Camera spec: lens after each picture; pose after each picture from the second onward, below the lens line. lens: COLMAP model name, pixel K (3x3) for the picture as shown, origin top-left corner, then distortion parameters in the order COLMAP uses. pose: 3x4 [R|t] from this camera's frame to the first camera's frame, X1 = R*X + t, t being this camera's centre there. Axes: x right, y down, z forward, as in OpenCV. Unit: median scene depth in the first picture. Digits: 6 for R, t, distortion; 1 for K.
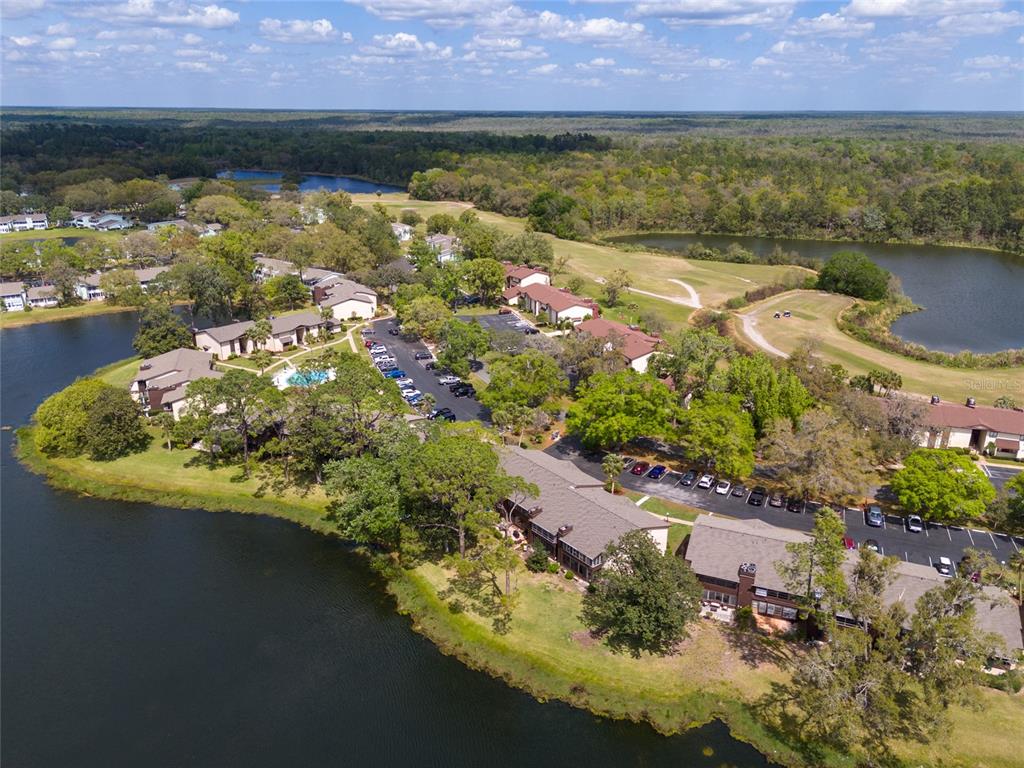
lens RADIAL K [[758.0, 0, 512.0], [0, 758.0, 384.0], [0, 0, 1]] dist [0.074641, -0.080136]
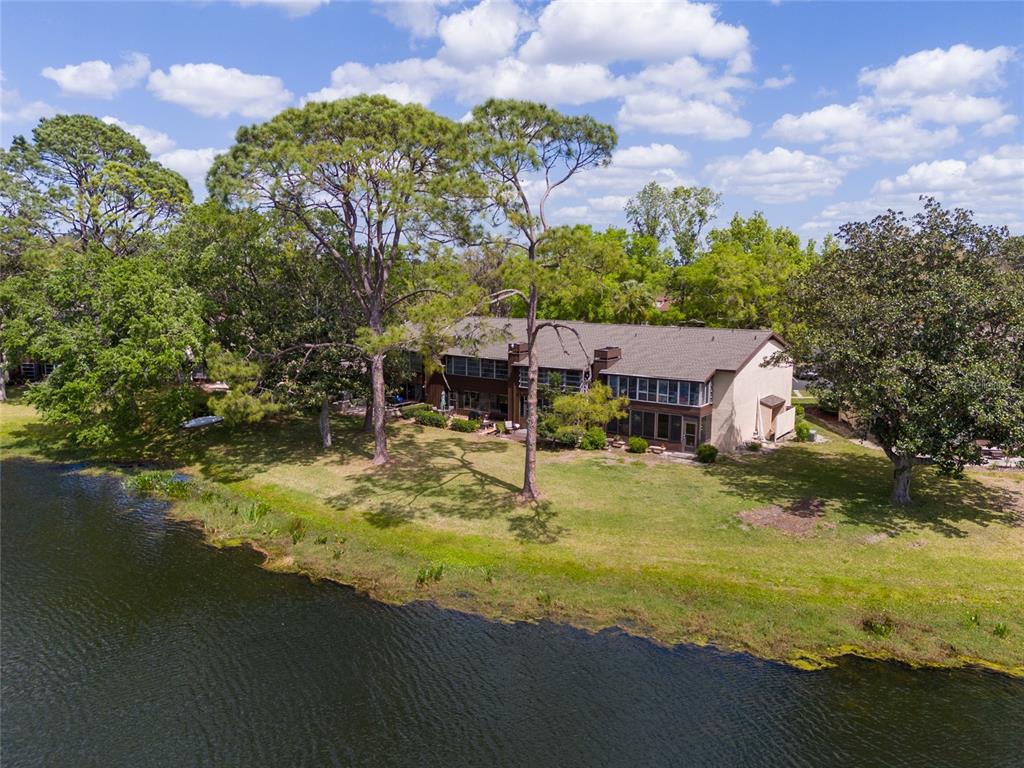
lens RADIAL K [[758.0, 0, 512.0], [0, 758.0, 384.0], [0, 0, 1]] dist [0.074641, -0.080136]
pose [[0.961728, -0.035561, 0.271689, -0.058442], [0.087508, 0.979479, -0.181560, 0.158242], [-0.259657, 0.198386, 0.945104, 0.333567]]
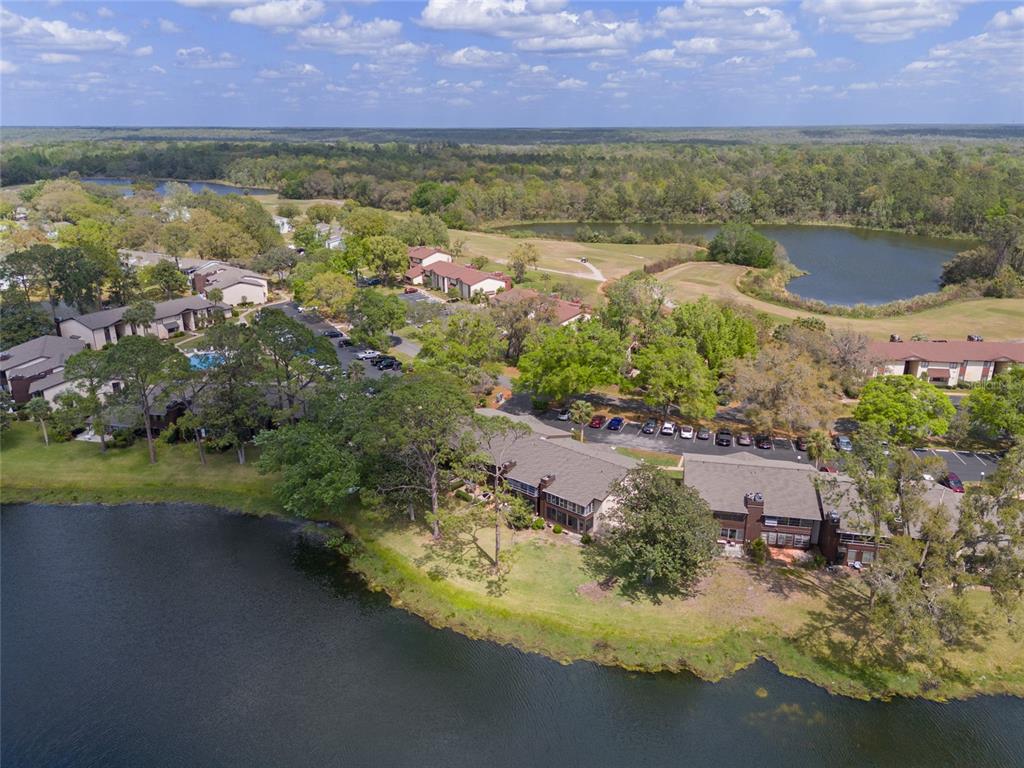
lens RADIAL K [[743.9, 0, 512.0], [0, 743.9, 384.0], [0, 0, 1]] dist [0.083942, -0.098449]
pose [[0.983514, -0.063869, 0.169177, -0.062992], [0.066067, 0.997788, -0.007390, 0.045829], [-0.168331, 0.018445, 0.985558, 0.076875]]
